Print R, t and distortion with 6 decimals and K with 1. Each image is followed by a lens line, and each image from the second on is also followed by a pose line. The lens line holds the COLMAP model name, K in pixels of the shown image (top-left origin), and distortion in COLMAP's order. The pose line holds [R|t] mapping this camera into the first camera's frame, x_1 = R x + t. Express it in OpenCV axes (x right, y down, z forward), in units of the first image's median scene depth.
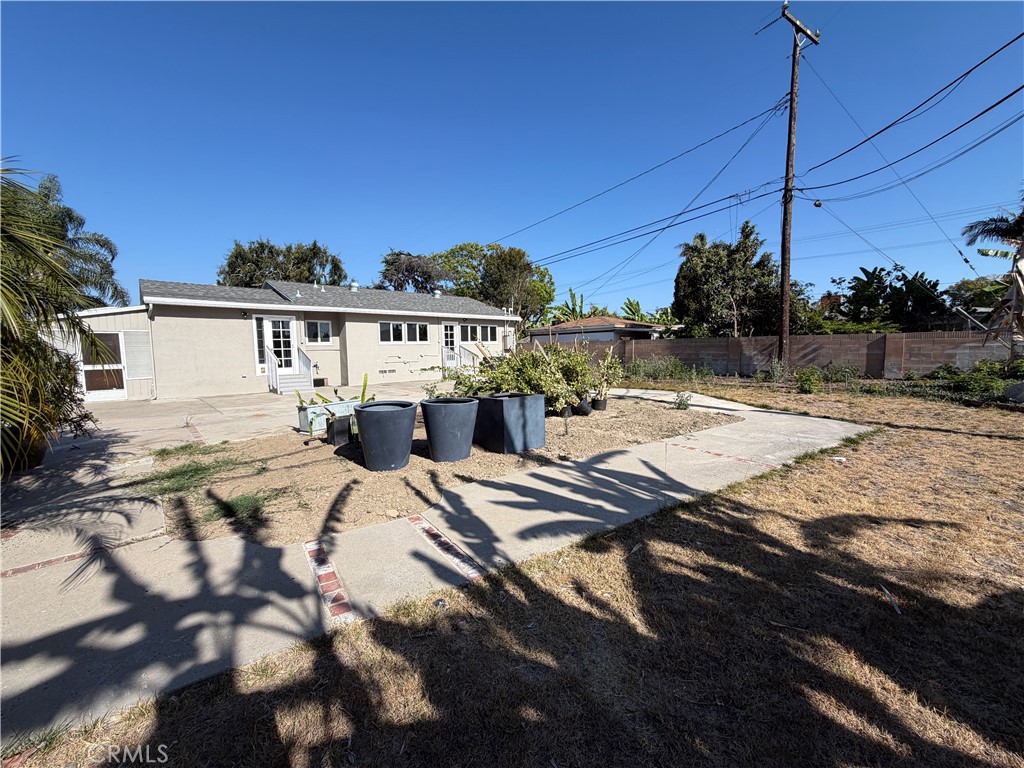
lens RADIAL K [[405.3, 0, 507.5], [0, 405.3, 380.8], [0, 0, 1]] dist [0.000720, -0.000449]
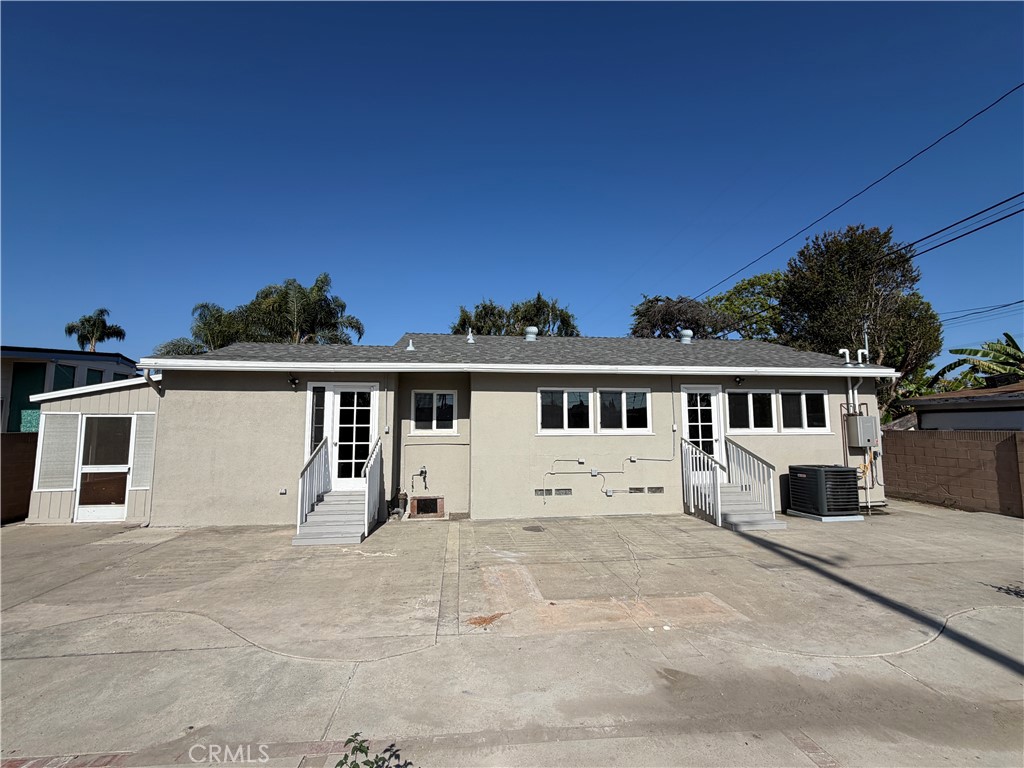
lens RADIAL K [[449.8, 0, 514.6], [0, 449.8, 384.0], [0, 0, 1]] dist [-0.002397, -0.000711]
pose [[0.815342, -0.040429, -0.577566, -0.029691], [-0.056633, 0.987206, -0.149051, -0.084138], [0.576203, 0.154237, 0.802621, 0.665175]]
